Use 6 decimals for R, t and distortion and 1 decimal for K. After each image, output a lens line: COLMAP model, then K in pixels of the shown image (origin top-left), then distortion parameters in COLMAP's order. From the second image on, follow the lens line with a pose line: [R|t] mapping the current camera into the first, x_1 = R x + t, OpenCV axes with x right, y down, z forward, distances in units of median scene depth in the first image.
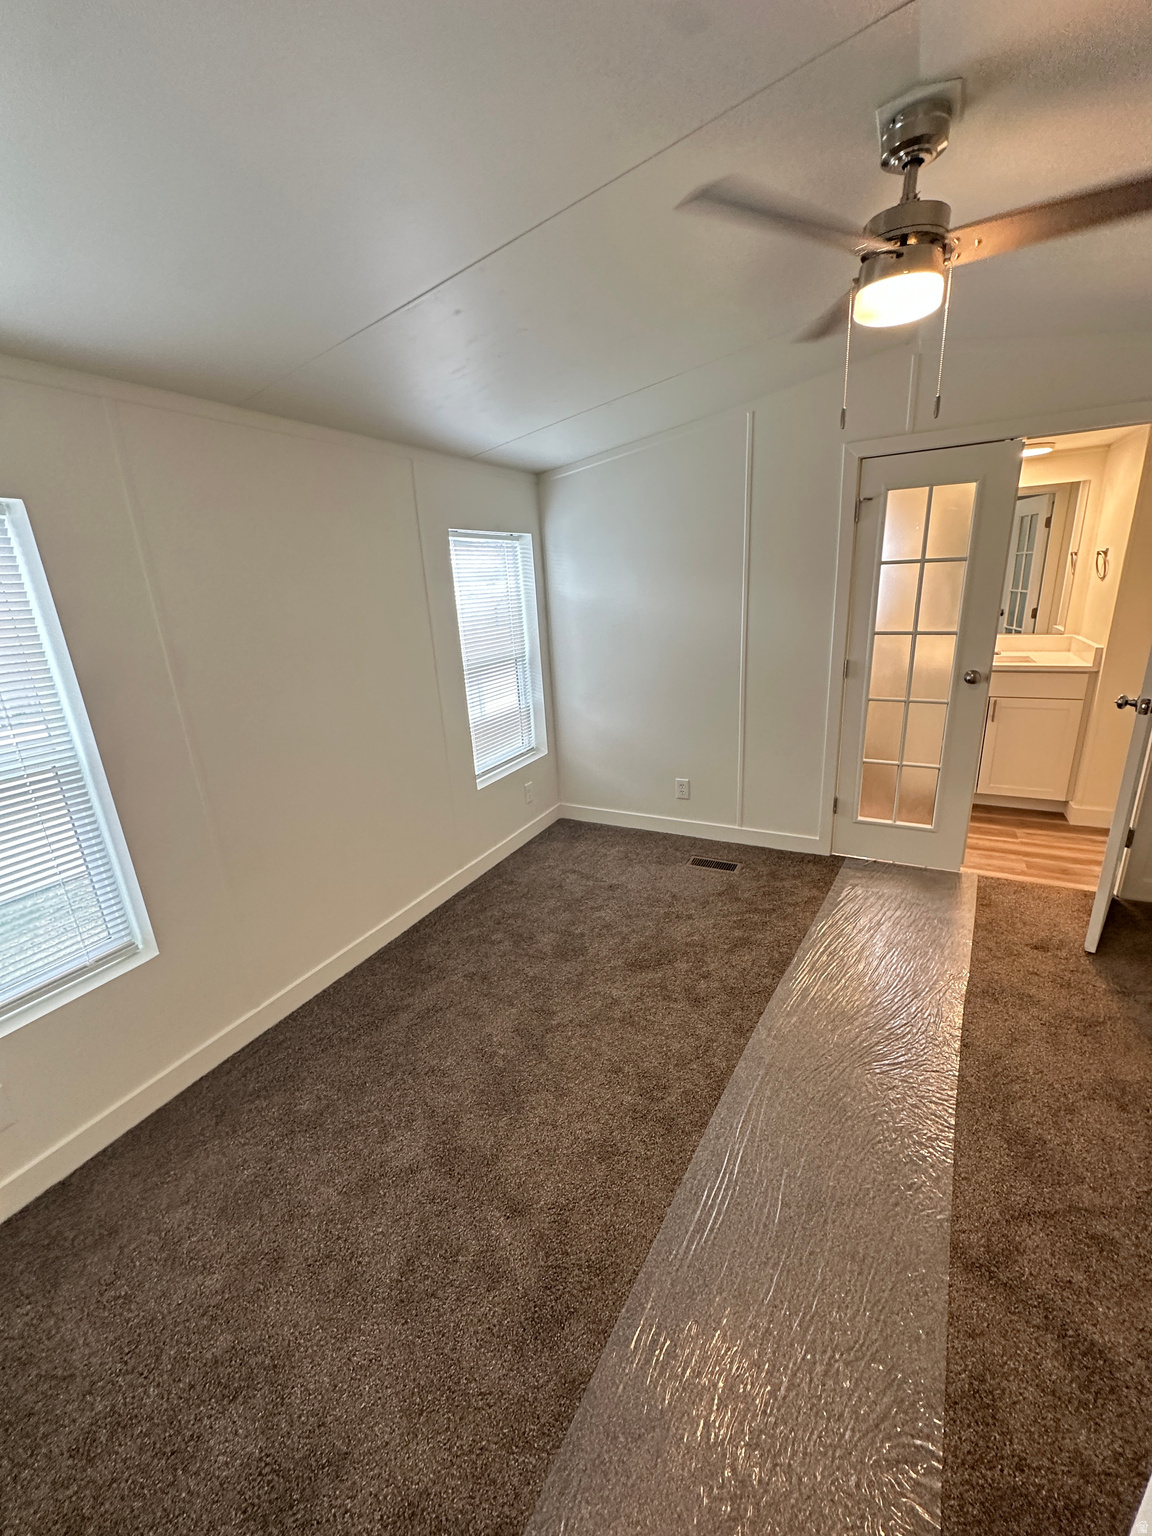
lens RADIAL K [[607.2, 0, 576.0], [0, 607.2, 768.0], [0, 0, 1]] dist [-0.001814, -0.000048]
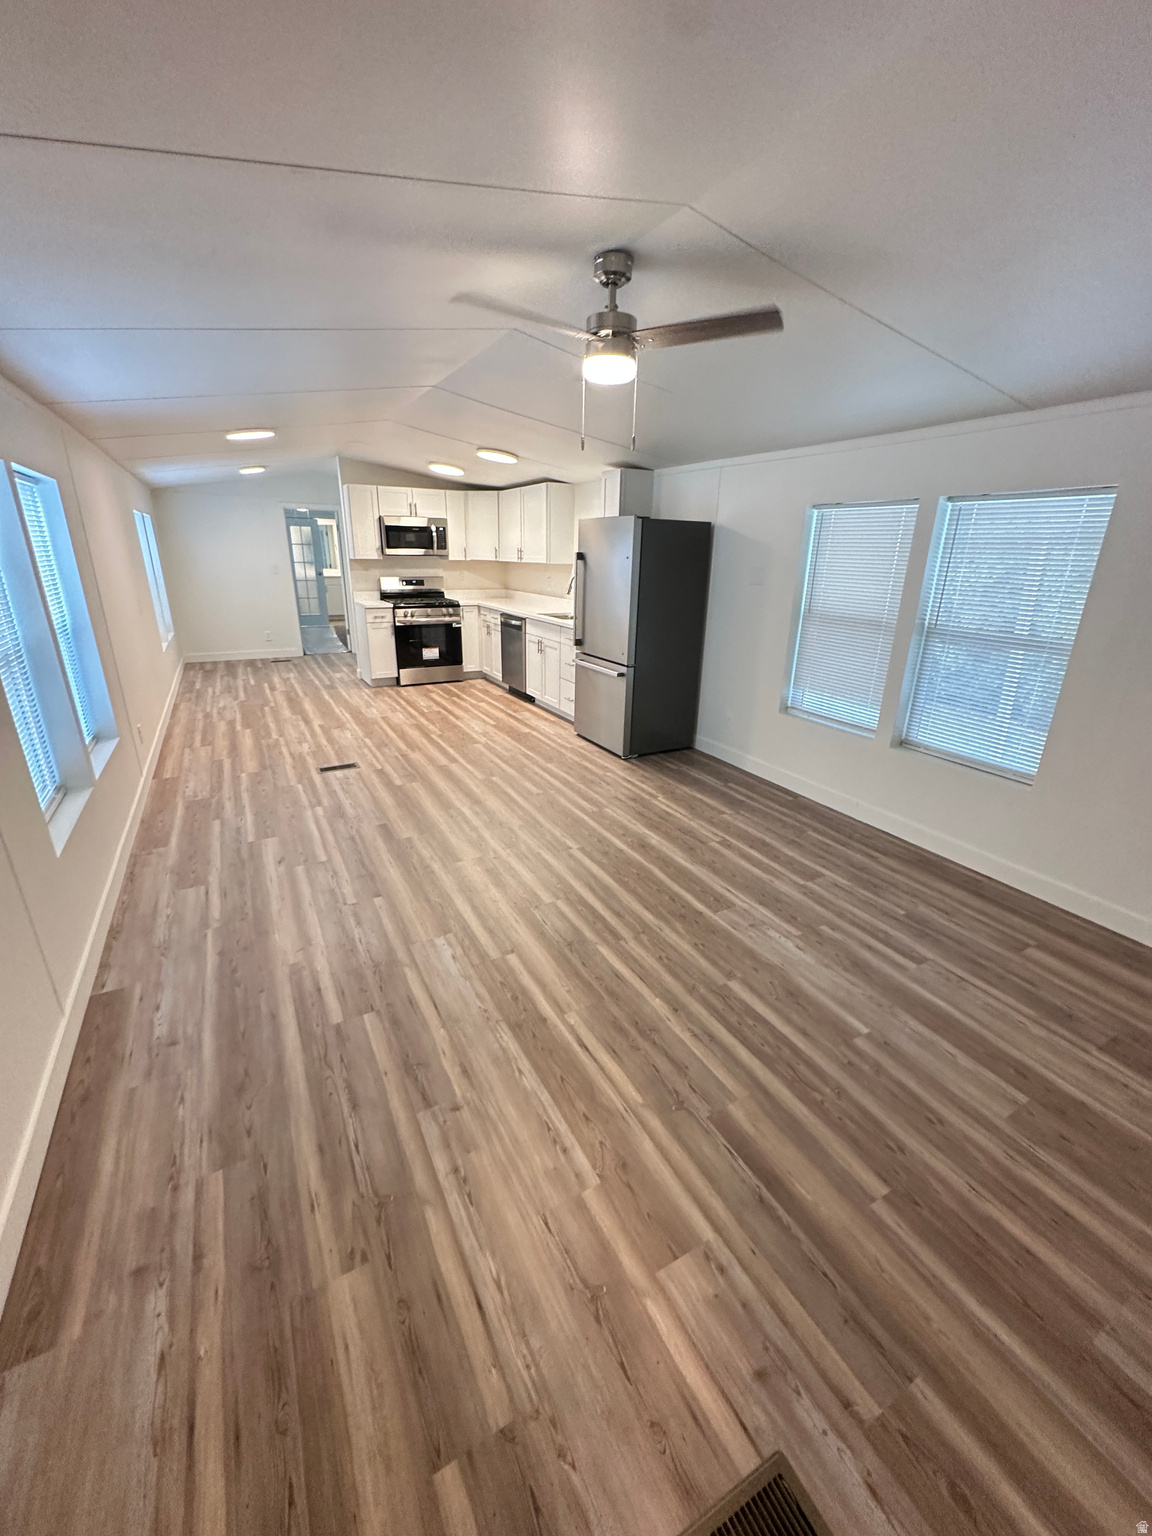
lens RADIAL K [[613.8, 0, 576.0], [0, 613.8, 768.0], [0, 0, 1]] dist [-0.002819, 0.000207]
pose [[0.546754, -0.215677, 0.809039, -1.809188], [0.195727, 0.972406, 0.126954, 0.834070], [-0.814095, 0.088938, 0.573881, -2.374518]]
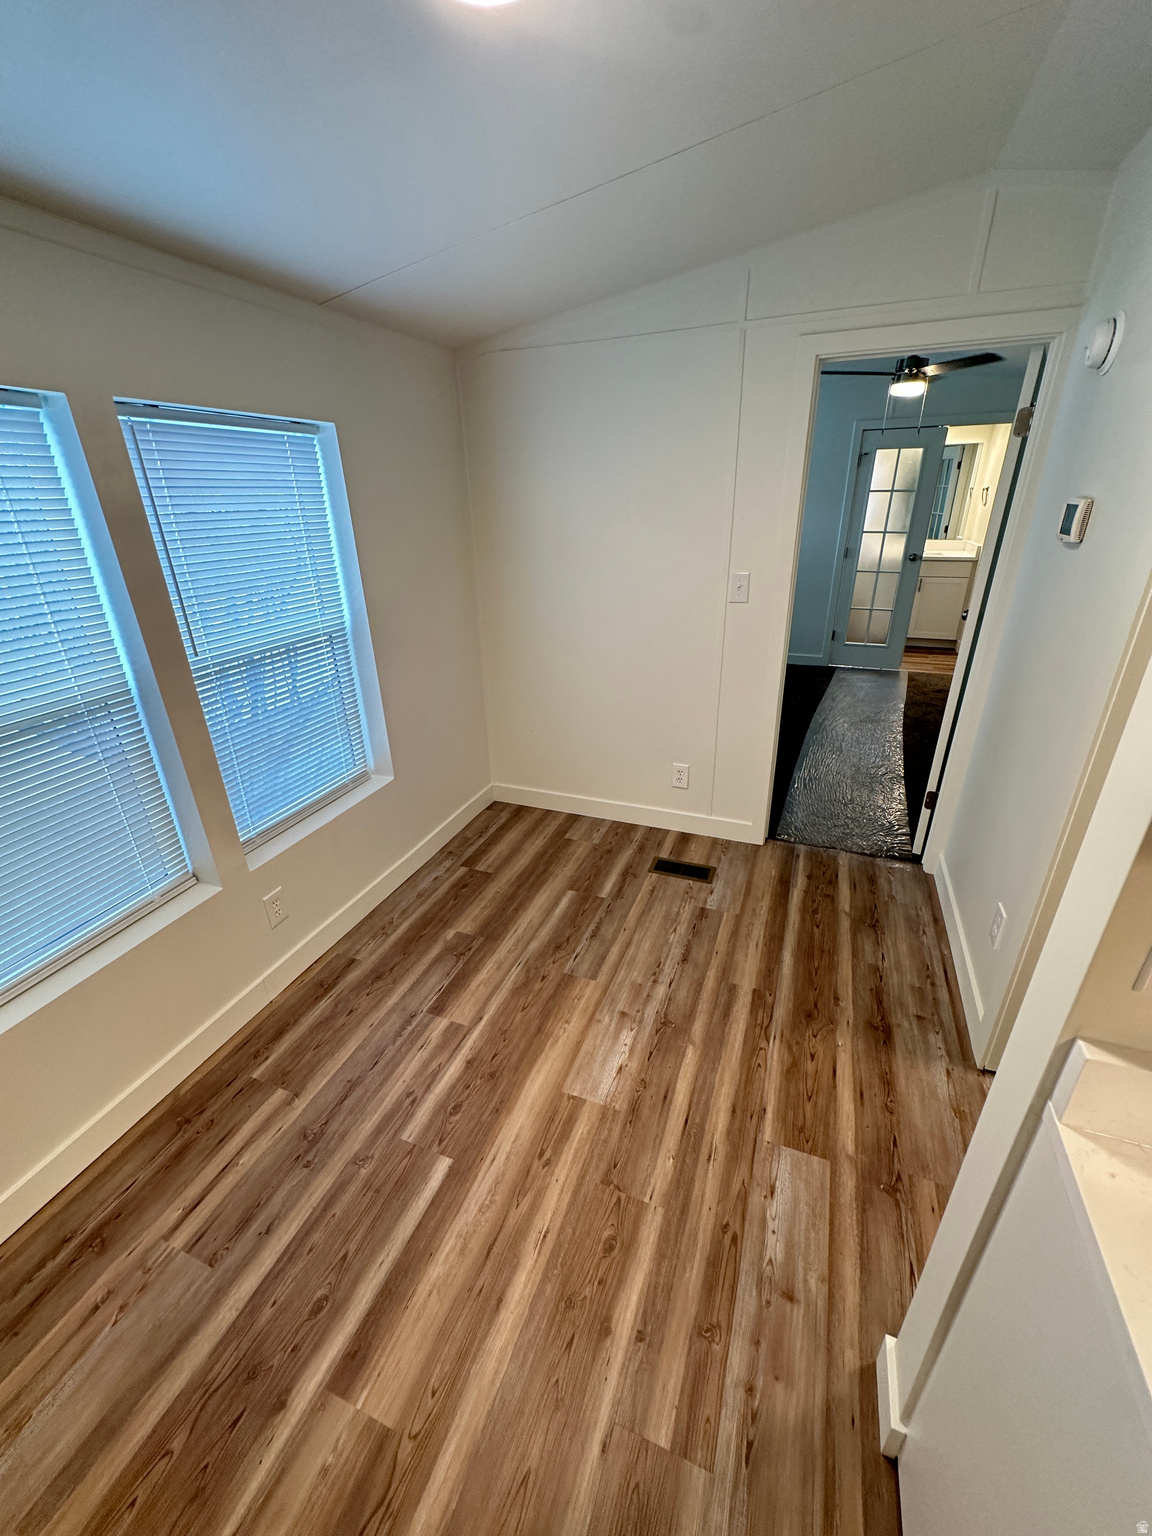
lens RADIAL K [[613.8, 0, 576.0], [0, 613.8, 768.0], [0, 0, 1]] dist [-0.002819, 0.000207]
pose [[0.992822, -0.016385, 0.118470, -0.521196], [0.002040, 0.992747, 0.120202, 0.226668], [-0.119580, -0.119098, 0.985655, -0.692168]]
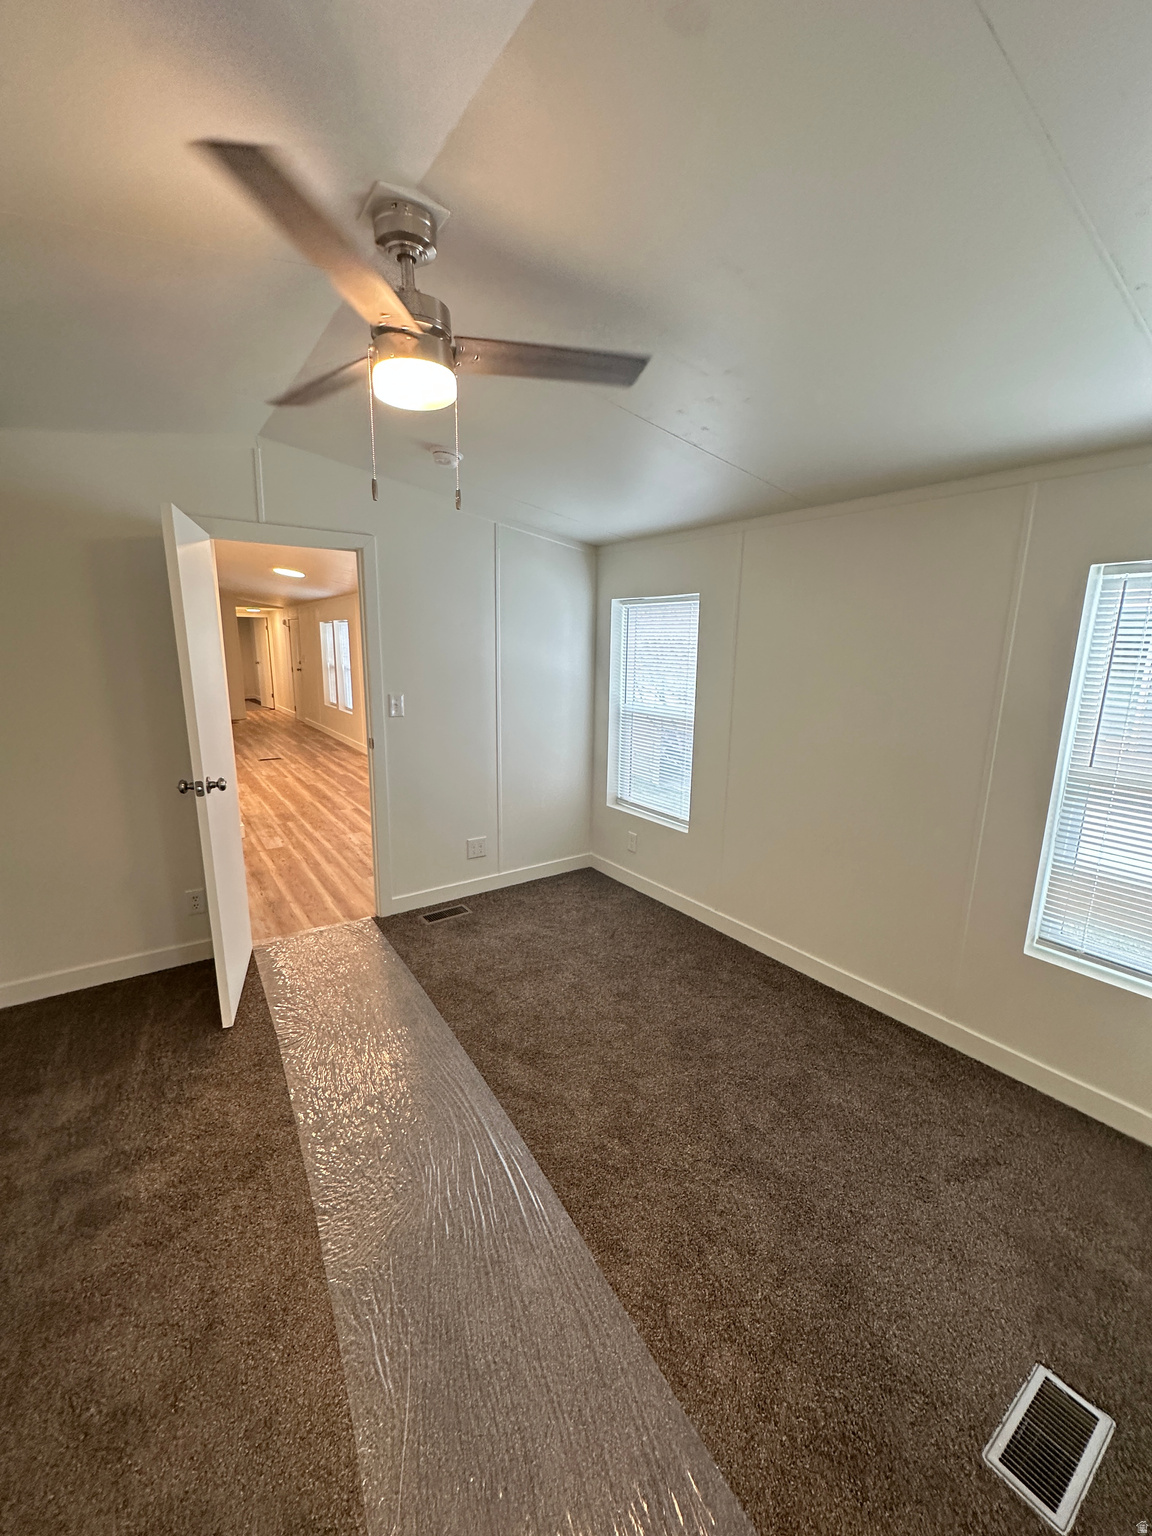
lens RADIAL K [[613.8, 0, 576.0], [0, 613.8, 768.0], [0, 0, 1]] dist [-0.002819, 0.000207]
pose [[-0.447618, 0.227847, -0.864710, 0.593492], [-0.250676, 0.896250, 0.365920, -0.270346], [0.858370, 0.380554, -0.344063, 0.754736]]
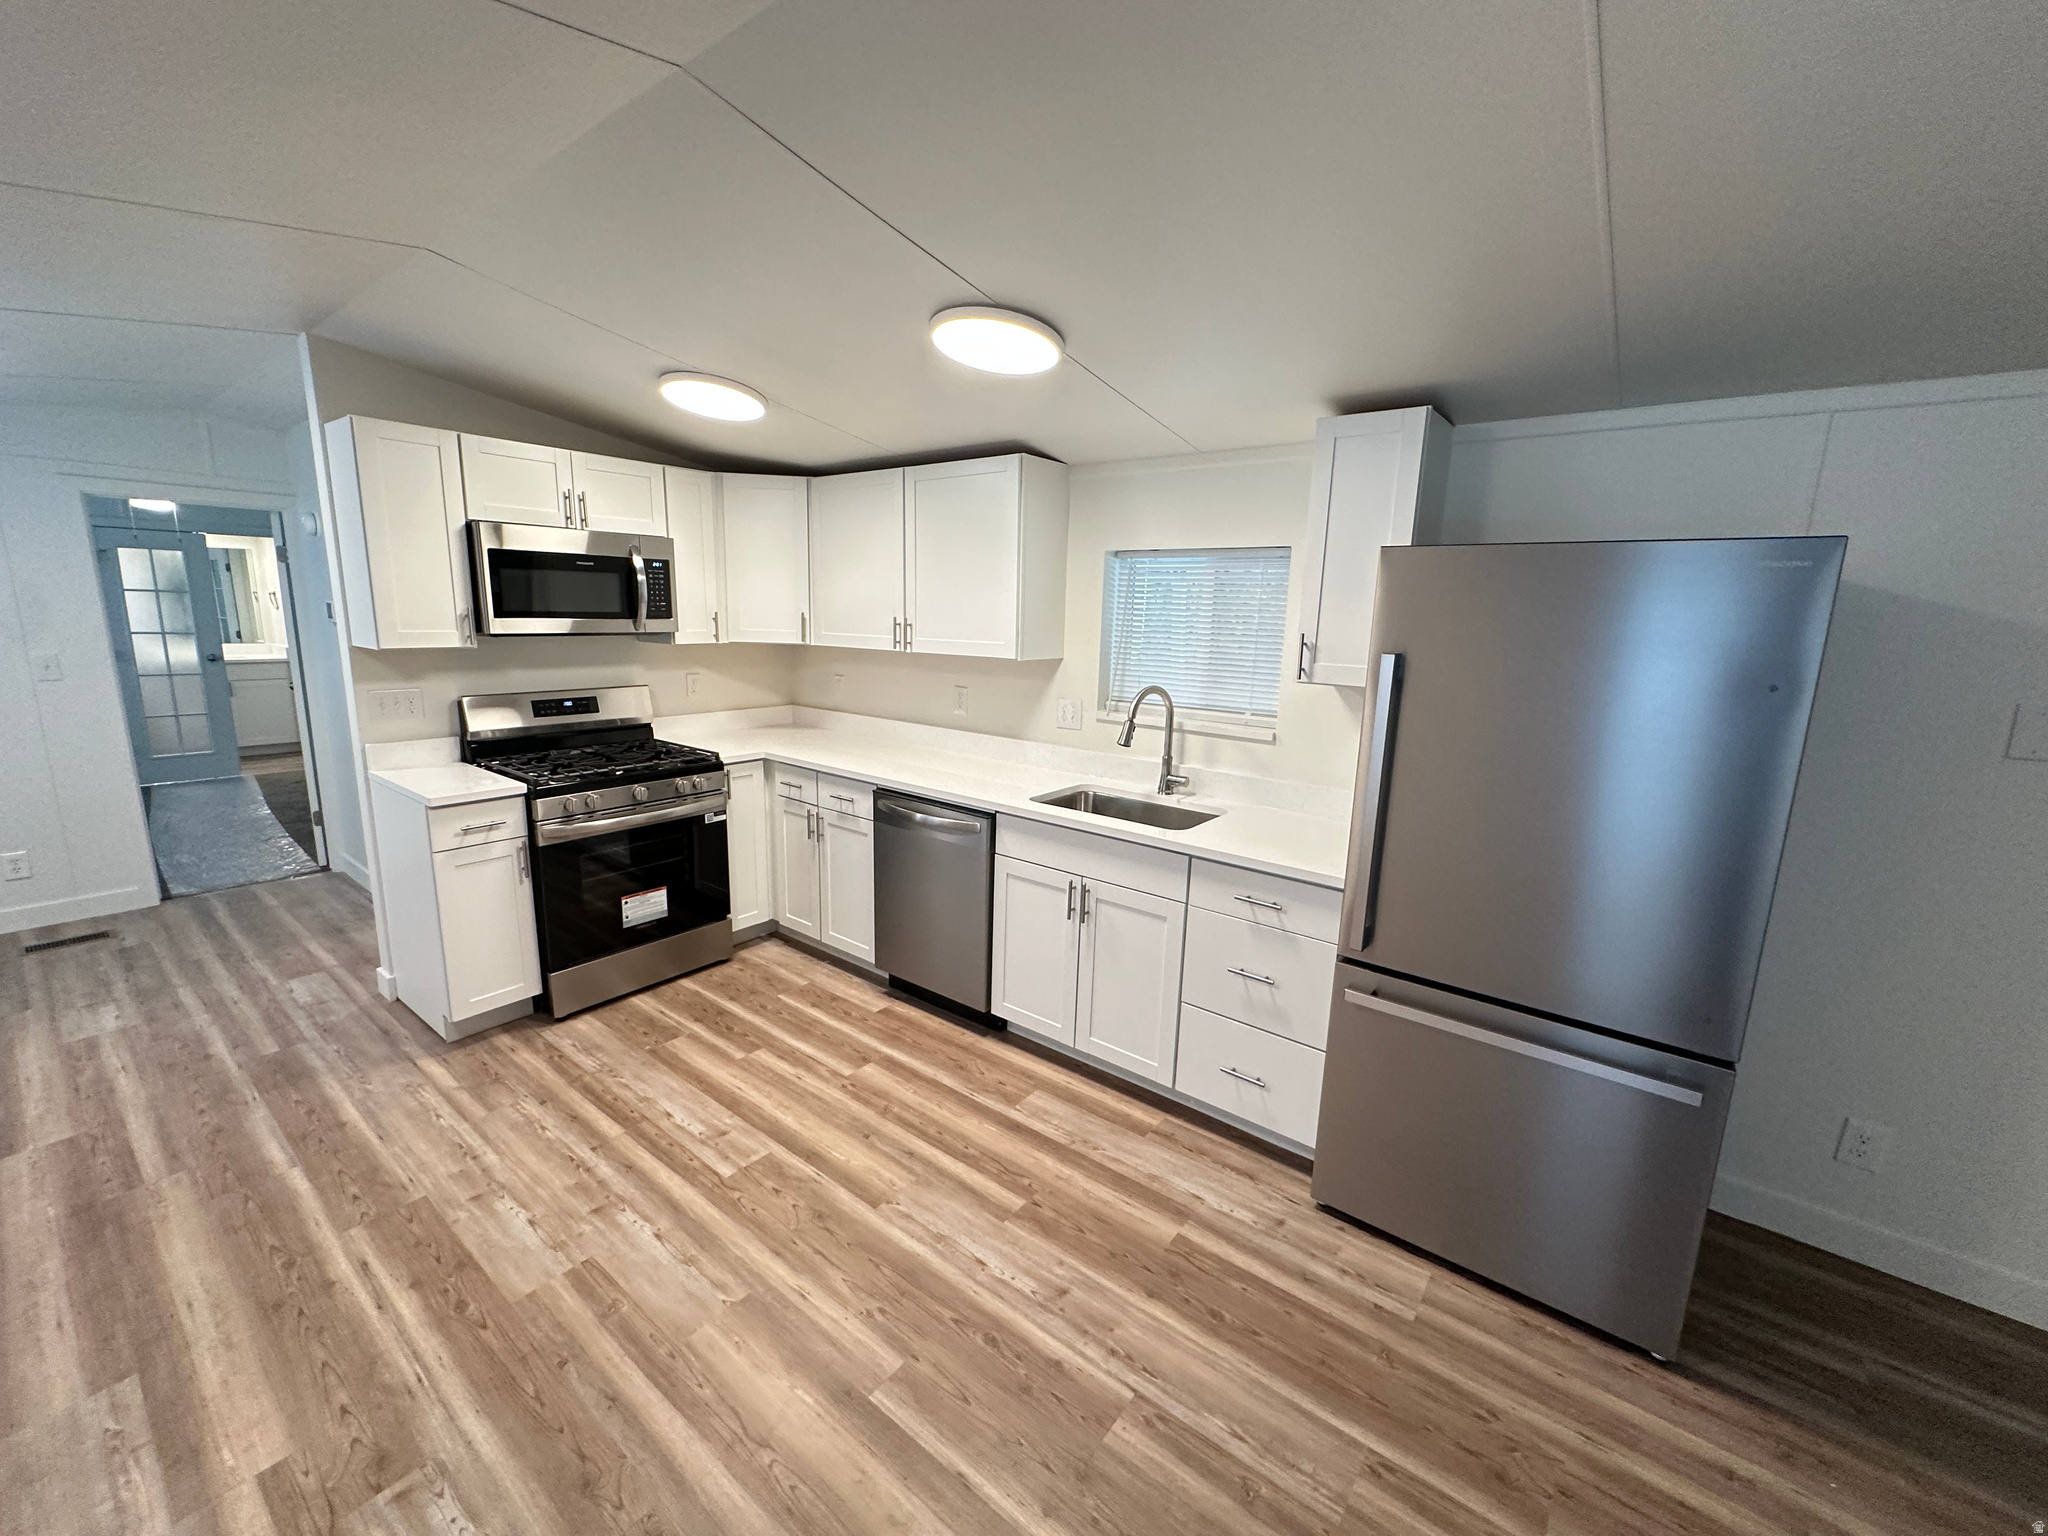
lens RADIAL K [[818.3, 0, 1024.0], [0, 818.3, 768.0], [0, 0, 1]] dist [-0.002819, 0.000207]
pose [[0.173514, -0.128870, 0.976363, -1.119185], [0.251472, 0.964334, 0.082592, 0.481039], [-0.952184, 0.231197, 0.199733, -1.421824]]
